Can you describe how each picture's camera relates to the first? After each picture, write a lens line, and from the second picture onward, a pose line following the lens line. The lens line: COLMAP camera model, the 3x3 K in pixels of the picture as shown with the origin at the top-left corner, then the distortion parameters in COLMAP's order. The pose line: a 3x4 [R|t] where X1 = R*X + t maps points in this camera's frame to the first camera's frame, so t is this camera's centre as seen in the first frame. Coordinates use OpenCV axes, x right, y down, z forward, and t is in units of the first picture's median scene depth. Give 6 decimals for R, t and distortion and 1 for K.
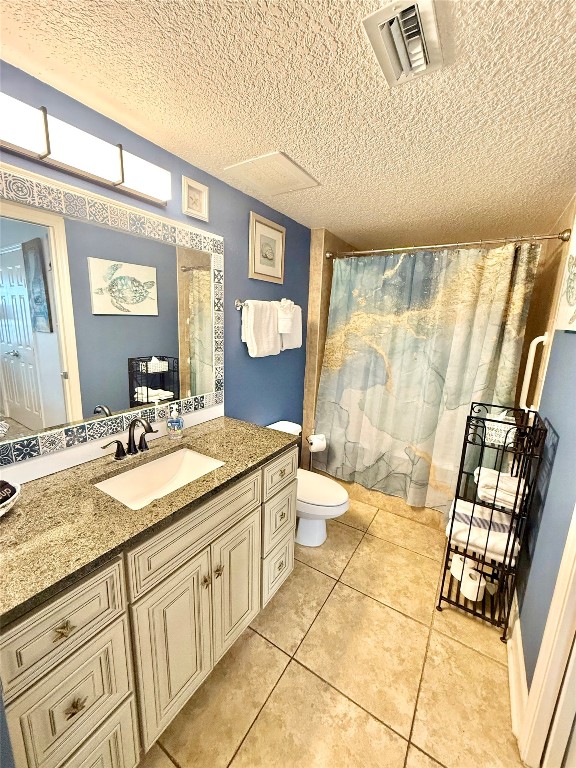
lens RADIAL K [[303.5, 0, 287.0], [0, 303.5, 380.7], [0, 0, 1]] dist [-0.001113, 0.000845]
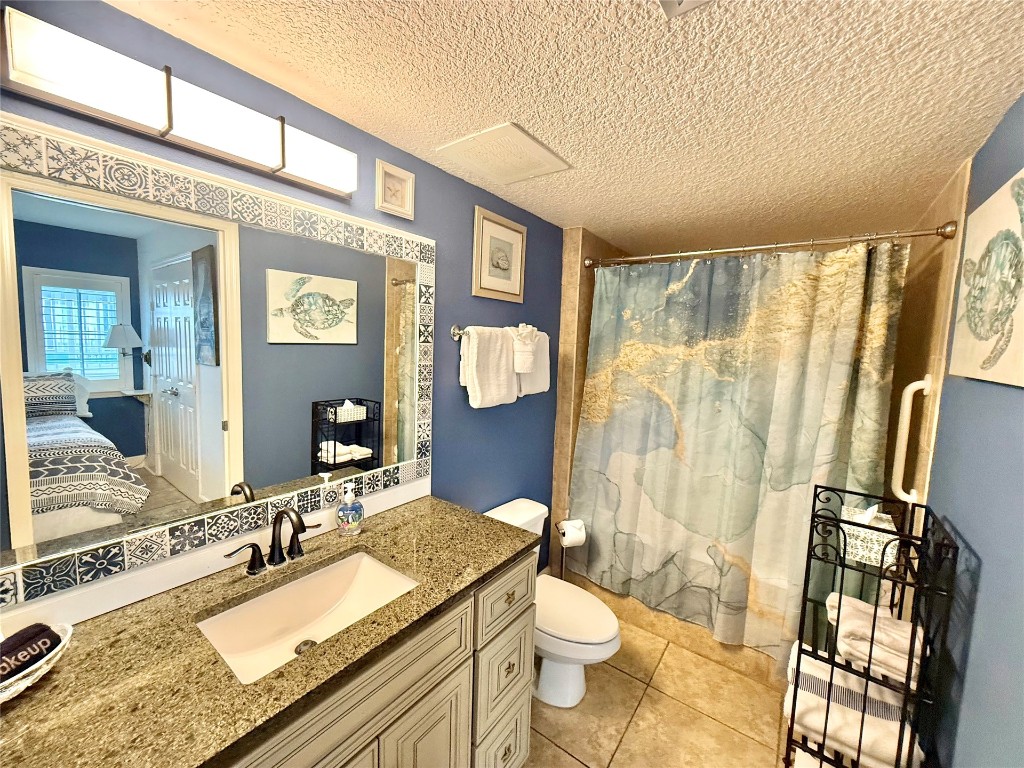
lens RADIAL K [[404.7, 0, 513.5], [0, 404.7, 382.0], [0, 0, 1]] dist [-0.001113, 0.000845]
pose [[0.997958, 0.007556, -0.063432, 0.035807], [-0.014197, 0.994381, -0.104907, -0.045768], [0.062283, 0.105593, 0.992457, 0.104280]]
